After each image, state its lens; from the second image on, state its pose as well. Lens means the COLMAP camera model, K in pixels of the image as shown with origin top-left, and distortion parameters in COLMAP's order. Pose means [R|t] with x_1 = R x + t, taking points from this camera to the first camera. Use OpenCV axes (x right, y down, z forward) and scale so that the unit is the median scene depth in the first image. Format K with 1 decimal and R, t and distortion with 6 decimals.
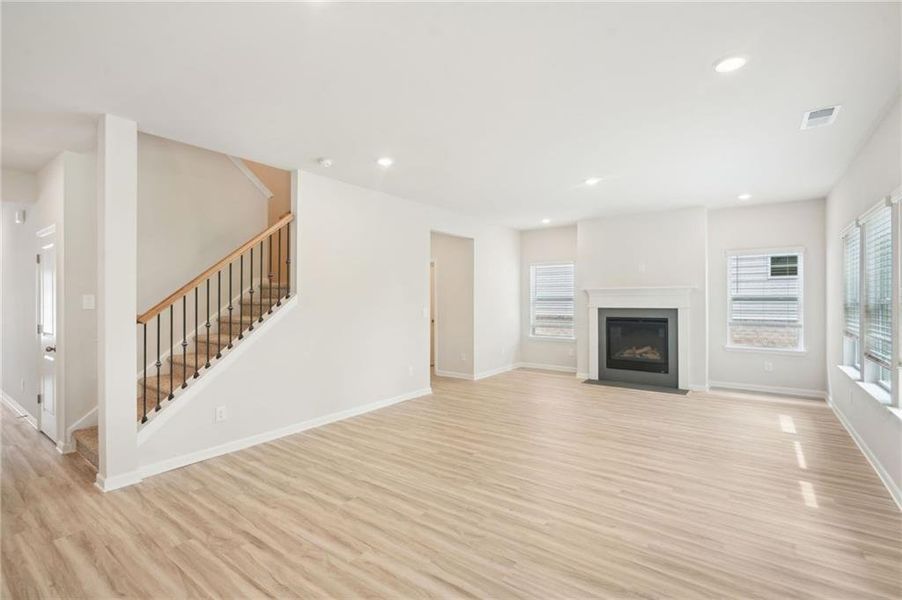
lens RADIAL K [[415.2, 0, 449.2], [0, 415.2, 297.7], [0, 0, 1]] dist [-0.004117, 0.000138]
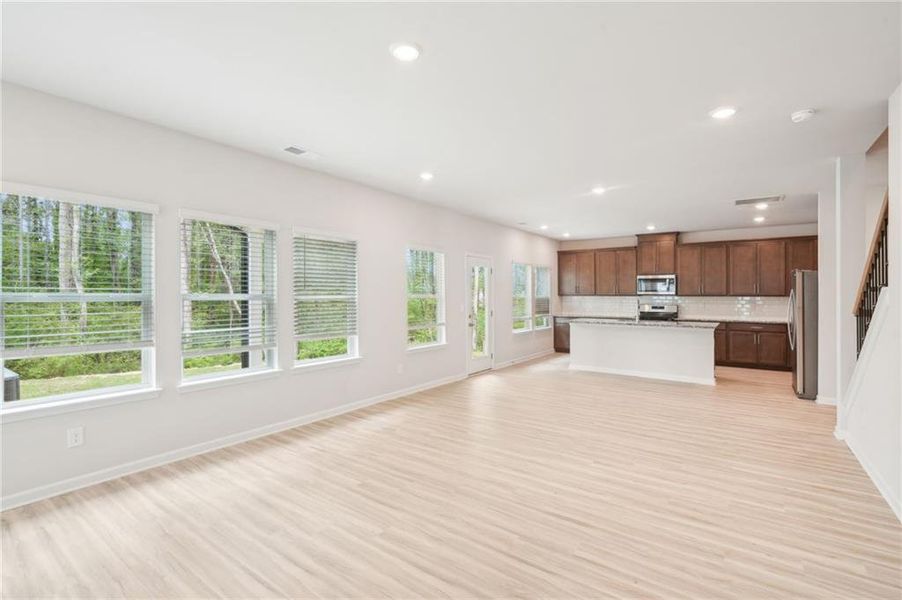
lens RADIAL K [[410.4, 0, 450.1], [0, 410.4, 296.5], [0, 0, 1]] dist [0.002926, 0.000478]
pose [[-0.999836, 0.001758, -0.017999, 0.337079], [0.001767, 0.999998, -0.000497, 0.003732], [0.017998, -0.000529, -0.999838, 1.629048]]
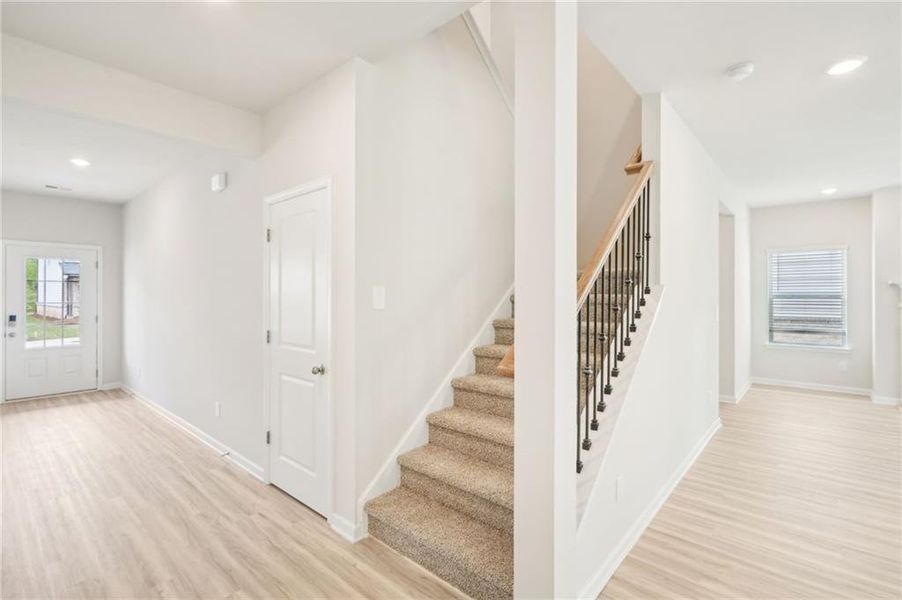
lens RADIAL K [[416.4, 0, 448.0], [0, 416.4, 292.8], [0, 0, 1]] dist [0.001404, 0.000266]
pose [[0.996441, 0.002422, -0.084261, -0.634564], [-0.002714, 0.999991, -0.003345, 0.003540], [0.084252, 0.003562, 0.996438, 0.328397]]
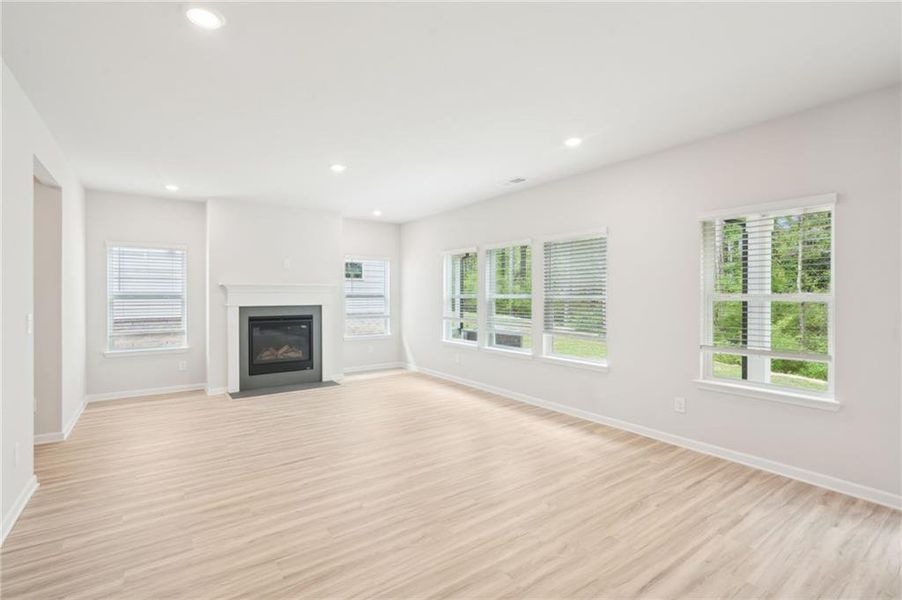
lens RADIAL K [[415.2, 0, 449.2], [0, 415.2, 297.7], [0, 0, 1]] dist [-0.004117, 0.000138]
pose [[0.303844, -0.002895, 0.952718, -0.503498], [-0.003322, 0.999986, 0.004098, 0.002728], [-0.952716, -0.004410, 0.303830, 0.535717]]
